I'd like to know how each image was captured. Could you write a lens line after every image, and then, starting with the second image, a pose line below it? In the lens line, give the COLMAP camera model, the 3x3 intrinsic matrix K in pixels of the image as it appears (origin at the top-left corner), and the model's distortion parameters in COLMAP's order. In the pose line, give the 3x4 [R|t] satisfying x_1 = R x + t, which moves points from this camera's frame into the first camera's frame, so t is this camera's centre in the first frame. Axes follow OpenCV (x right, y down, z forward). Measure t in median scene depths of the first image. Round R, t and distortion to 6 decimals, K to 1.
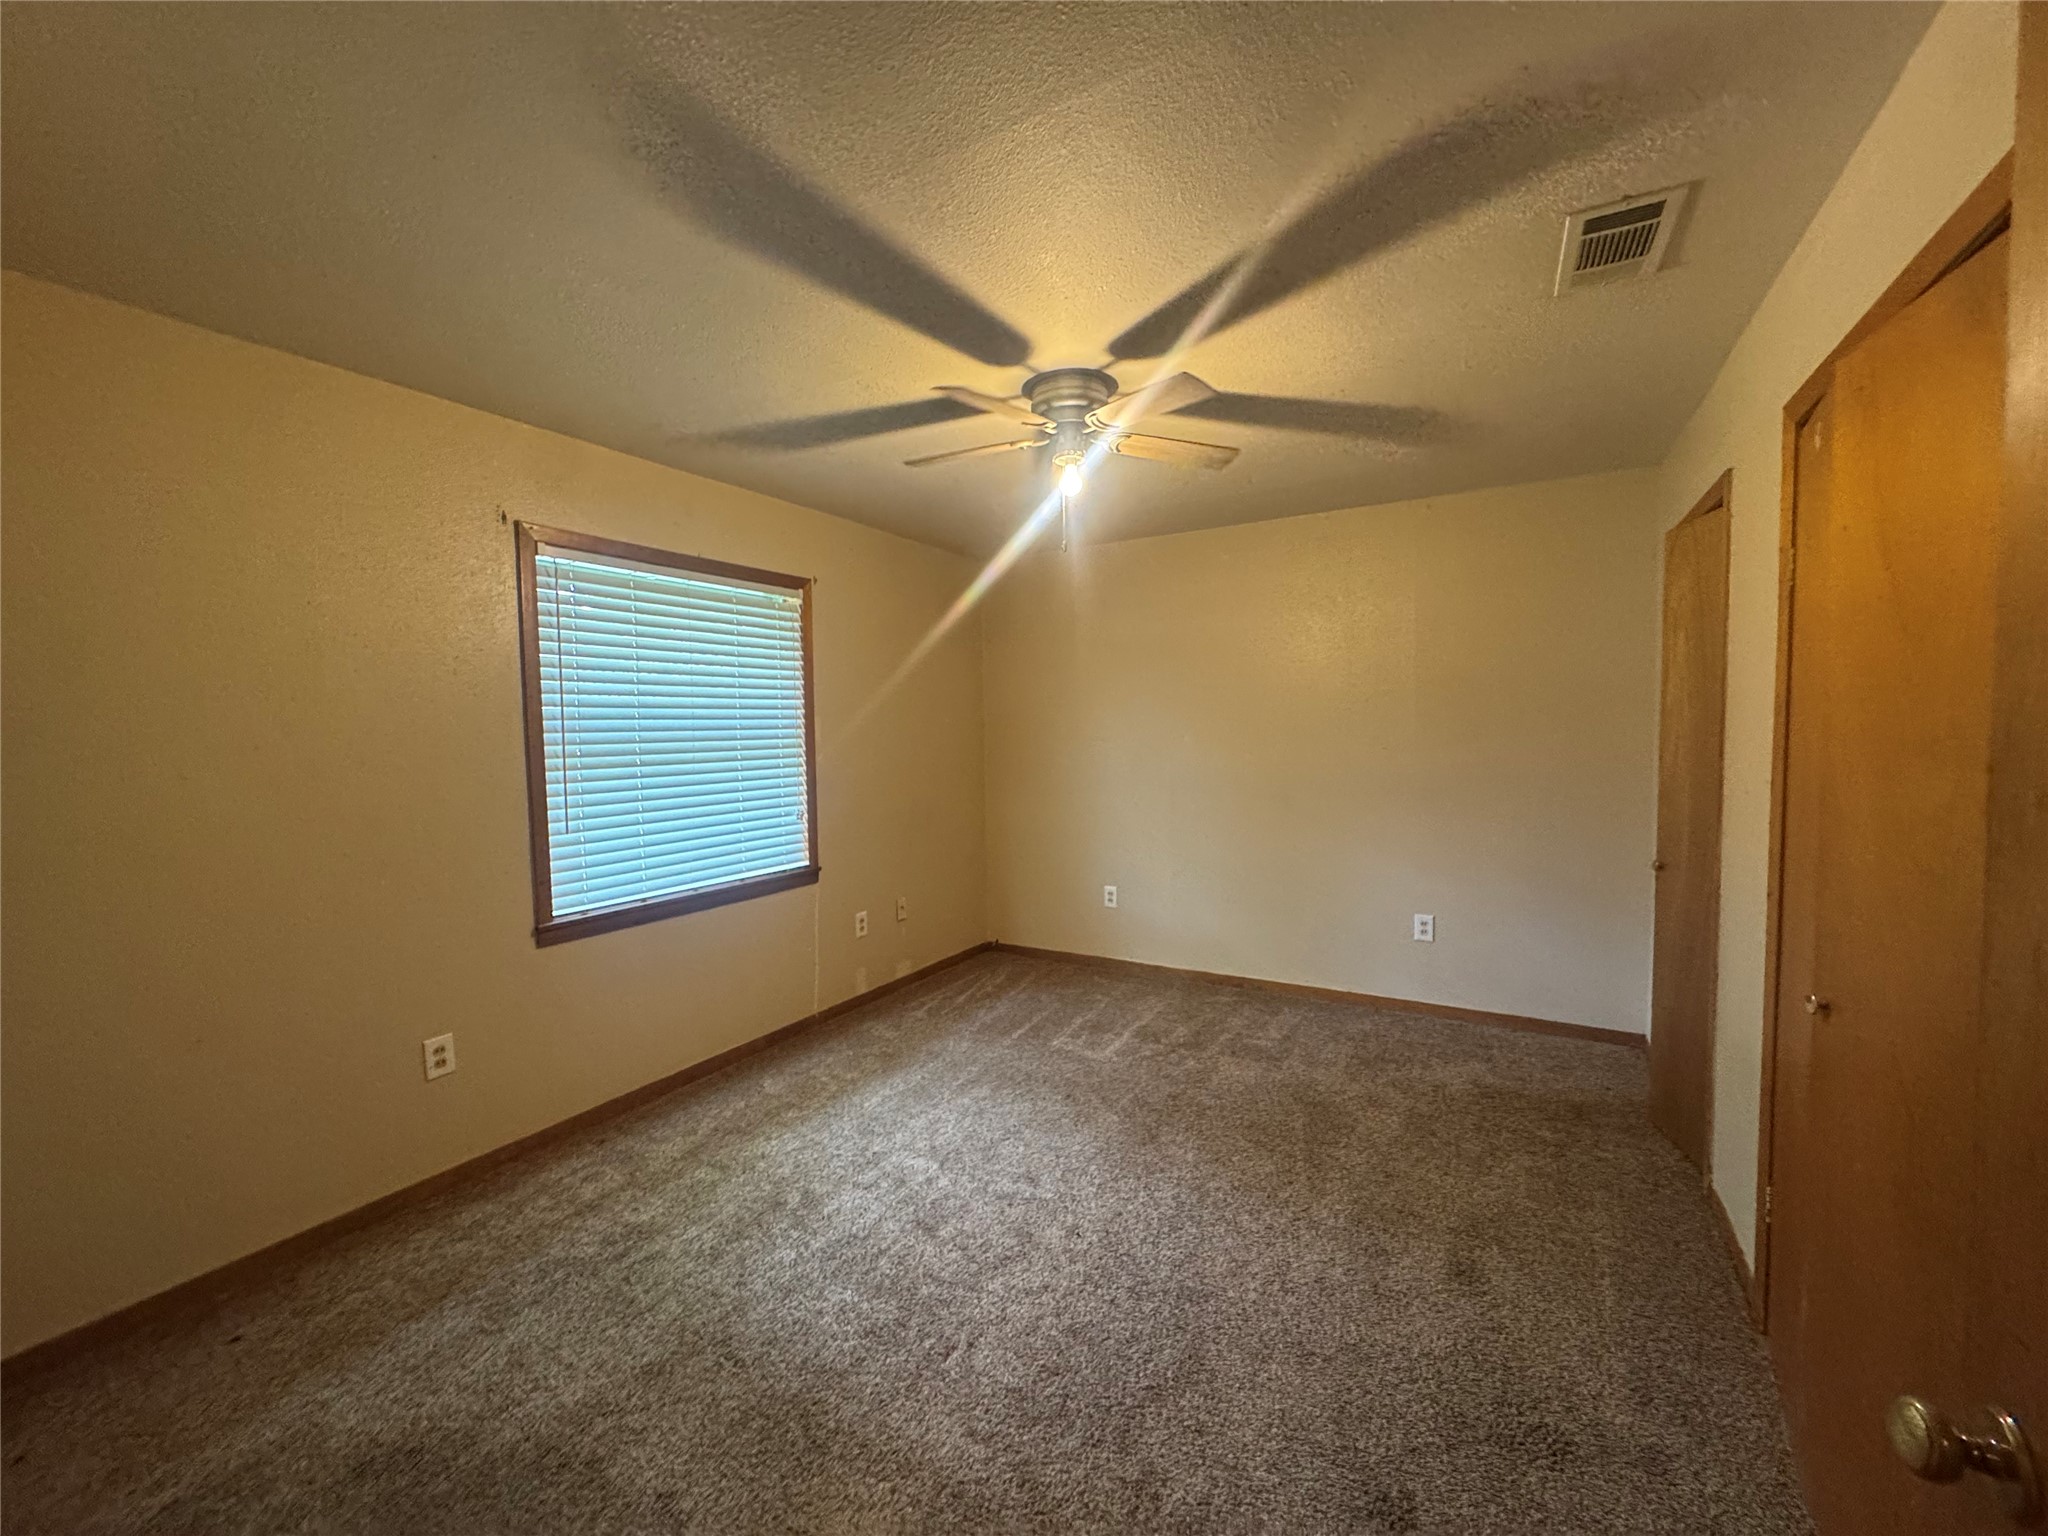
lens RADIAL K [[815.0, 0, 1024.0], [0, 815.0, 766.1], [0, 0, 1]] dist [0.001430, 0.000738]
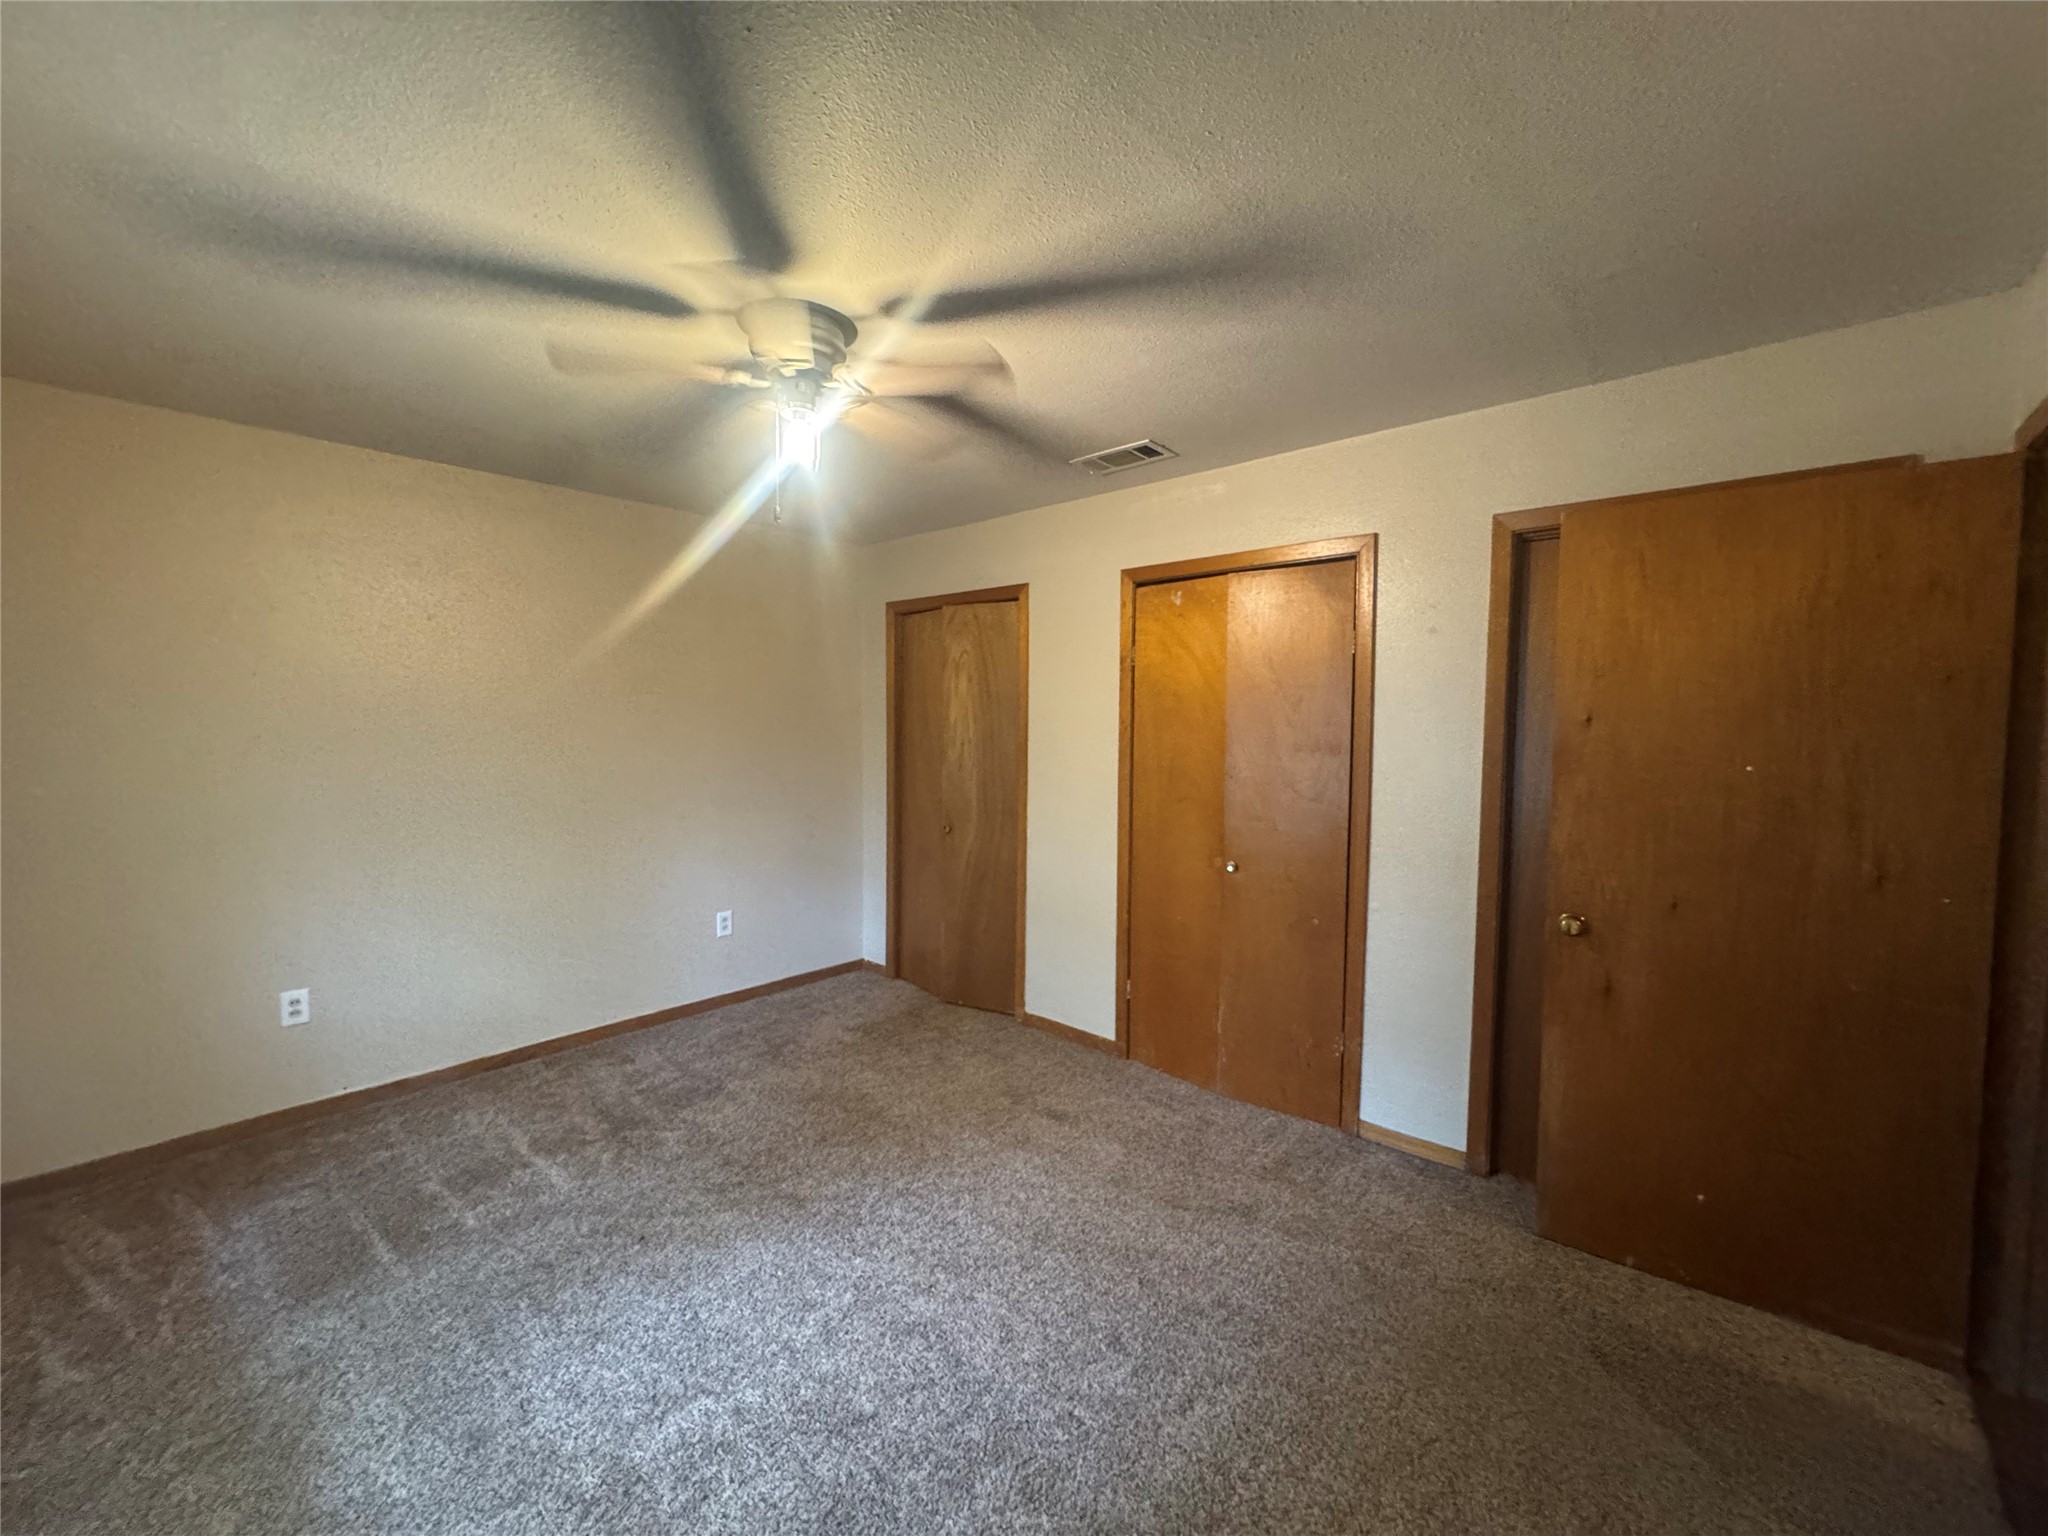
lens RADIAL K [[815.0, 0, 1022.1], [0, 815.0, 769.2], [0, 0, 1]] dist [0.001430, 0.000738]
pose [[0.198007, -0.041282, 0.979331, -0.500138], [0.037500, 0.998700, 0.034516, -0.026541], [-0.979483, 0.029891, 0.199298, 0.436023]]
